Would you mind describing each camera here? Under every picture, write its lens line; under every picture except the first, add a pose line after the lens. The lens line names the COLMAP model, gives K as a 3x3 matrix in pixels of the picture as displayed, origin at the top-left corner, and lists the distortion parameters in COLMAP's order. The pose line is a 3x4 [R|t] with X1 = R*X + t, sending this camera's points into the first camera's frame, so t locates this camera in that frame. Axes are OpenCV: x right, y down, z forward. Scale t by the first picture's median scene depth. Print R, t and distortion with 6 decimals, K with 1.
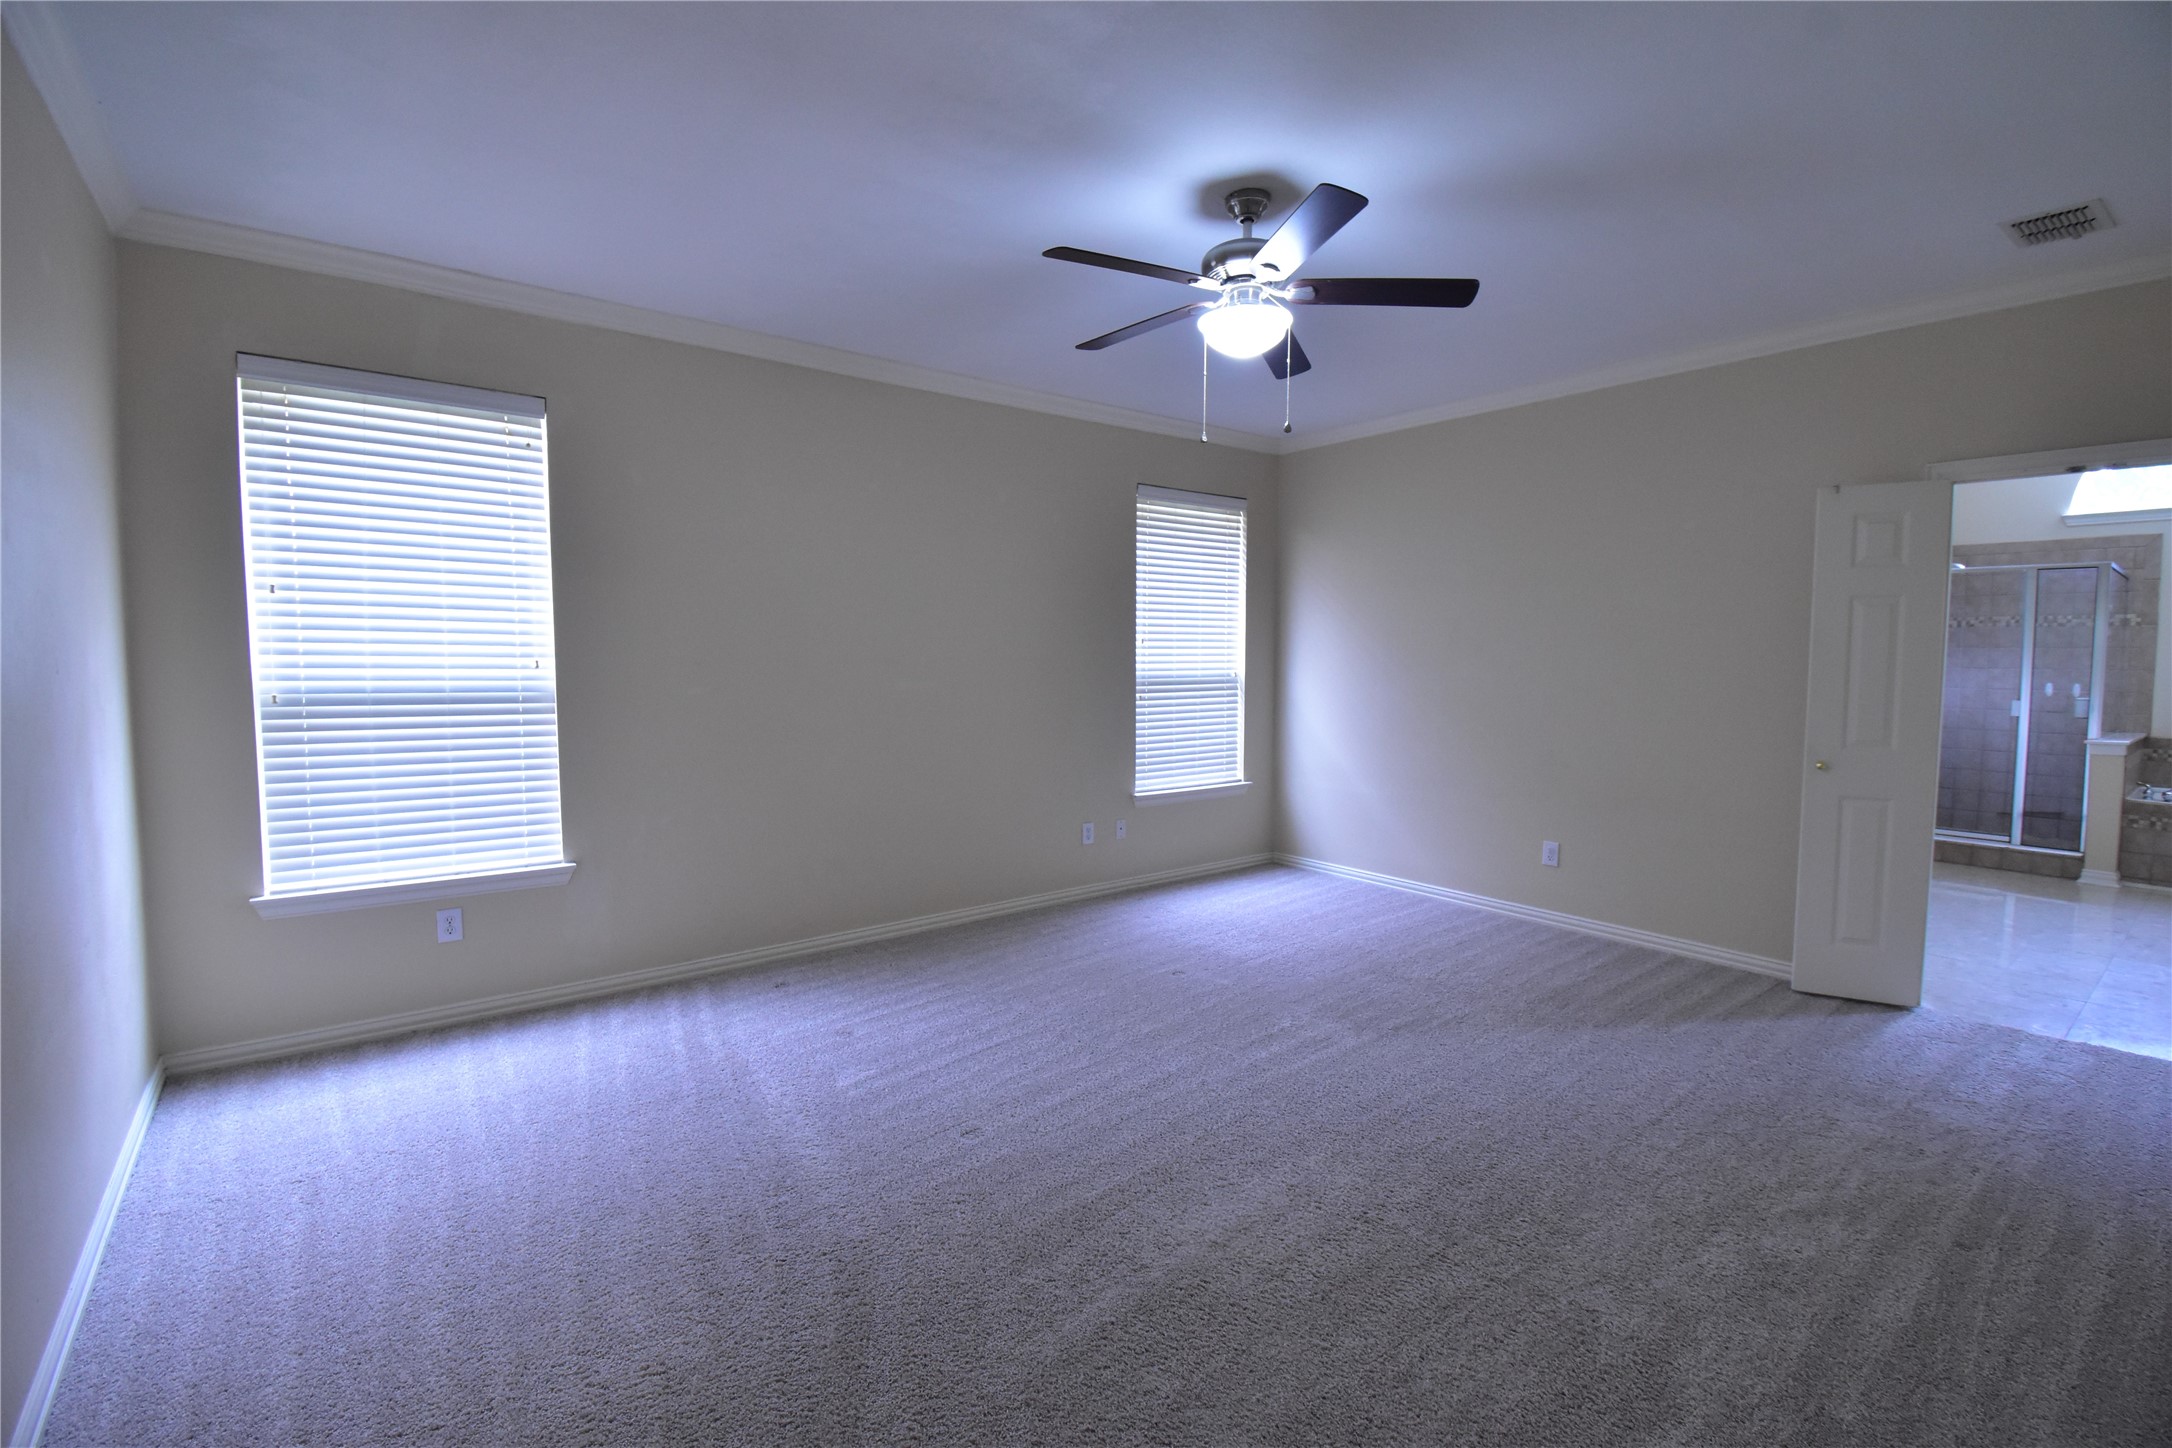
lens RADIAL K [[987.9, 0, 1086.0], [0, 987.9, 724.0], [0, 0, 1]] dist [-0.037881, 0.000116]
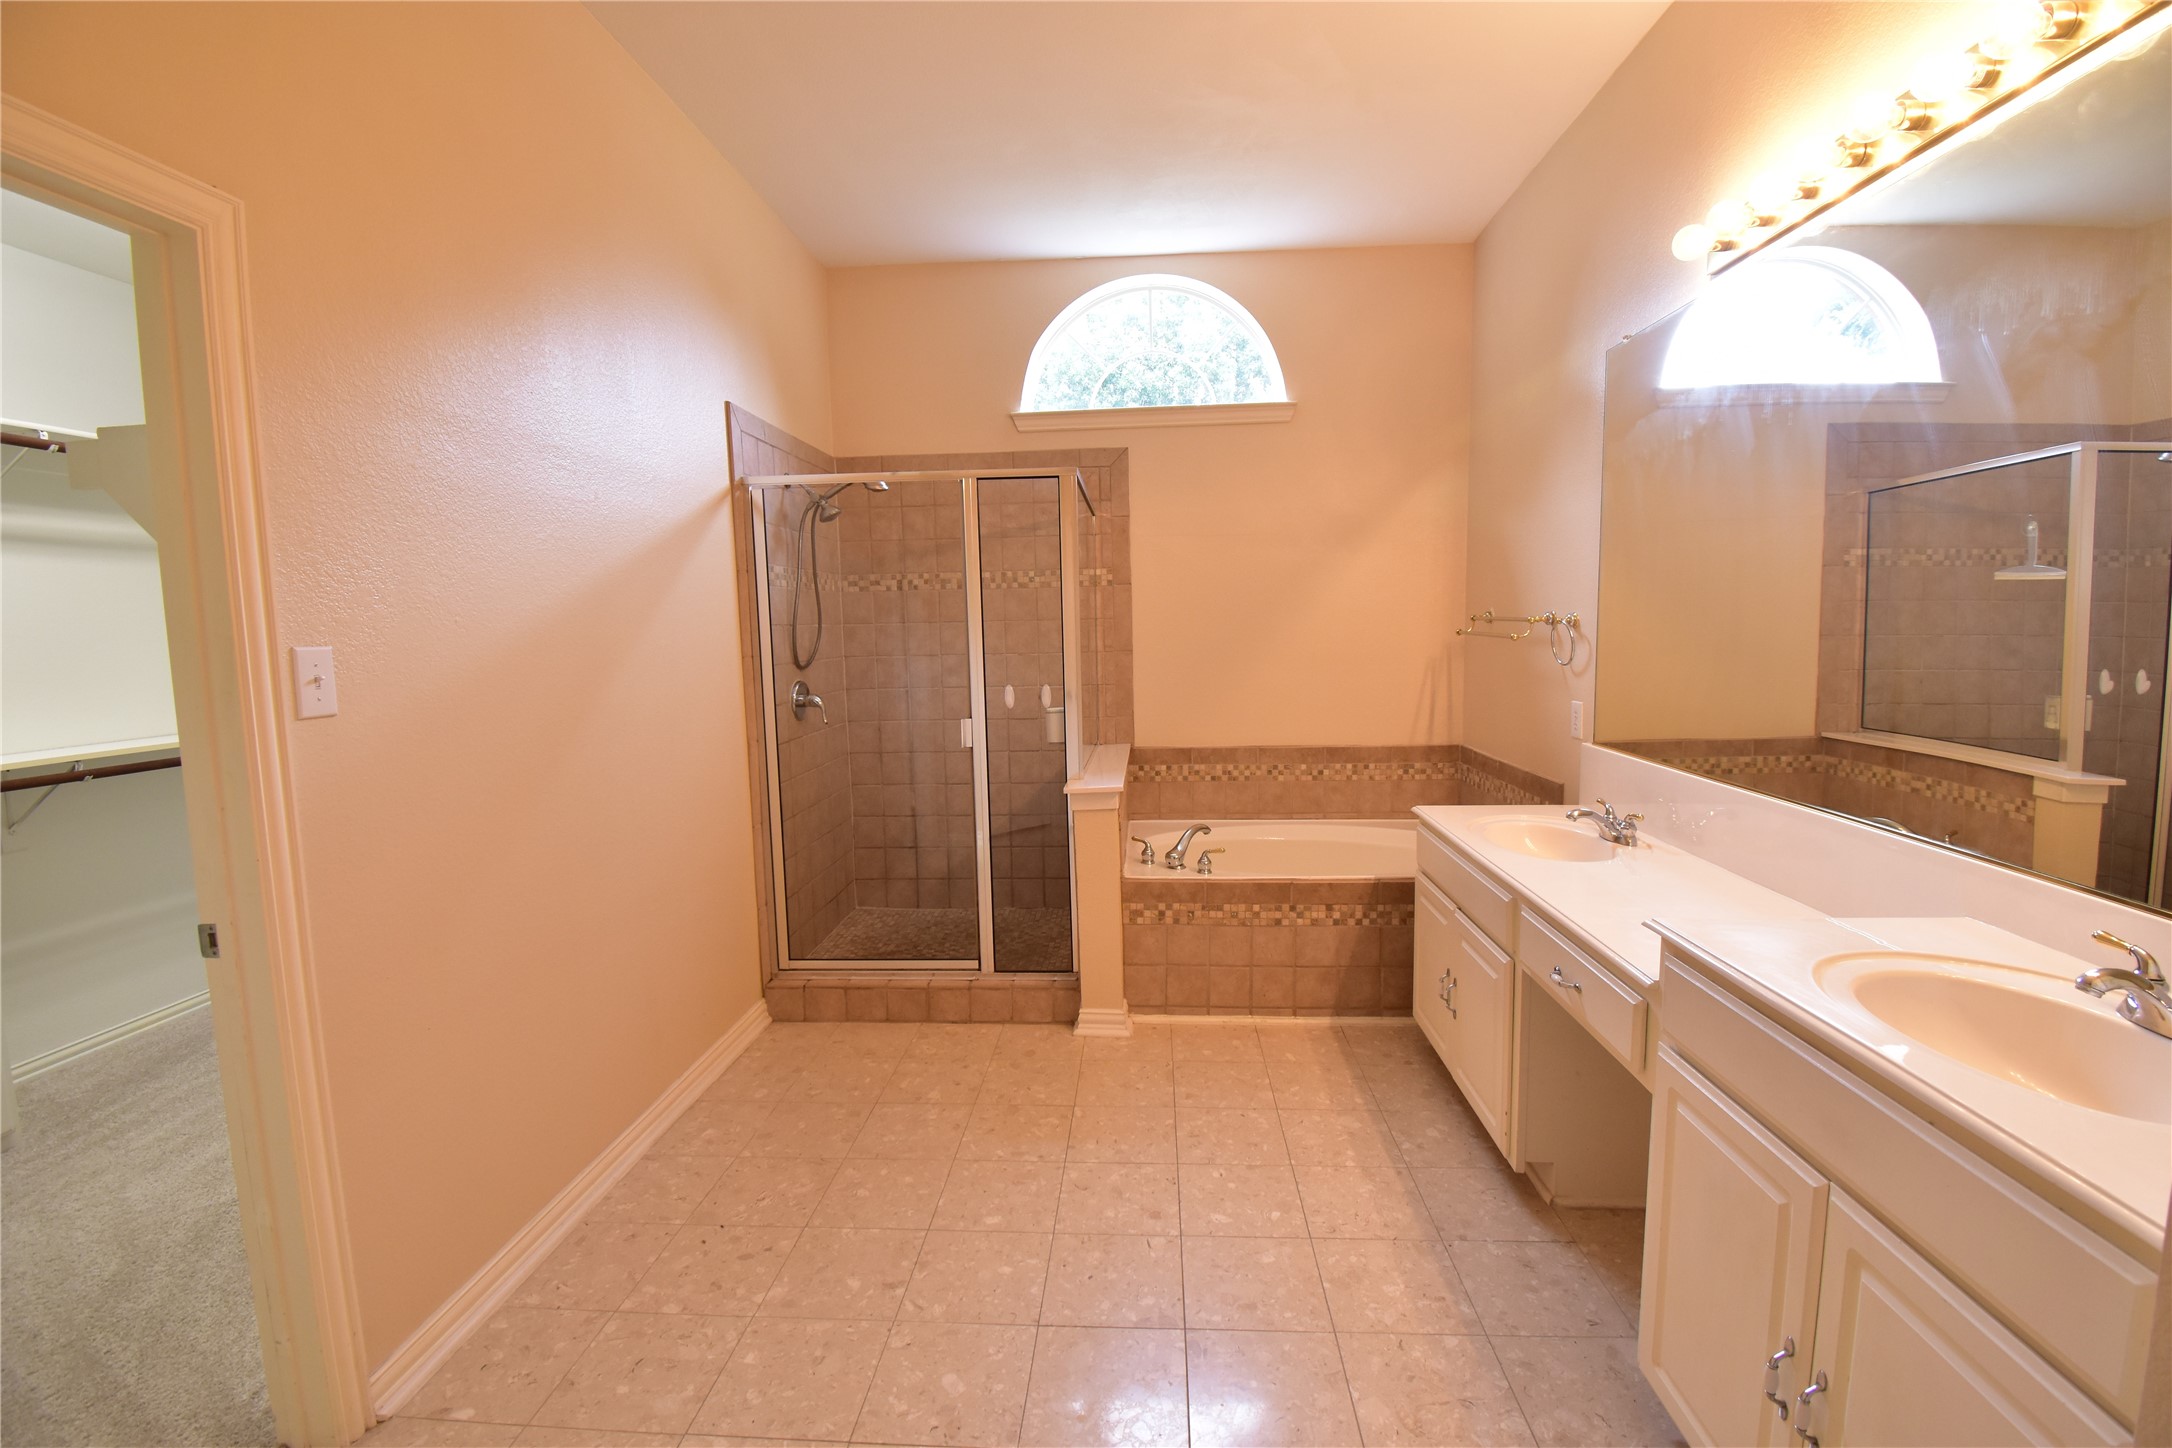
lens RADIAL K [[959.0, 0, 1094.7], [0, 959.0, 719.5], [0, 0, 1]] dist [0.019317, -0.025898]
pose [[0.658859, -0.094244, 0.746340, 0.615594], [0.076954, 0.995360, 0.057755, -0.051649], [-0.748320, 0.019381, 0.663055, 0.579322]]
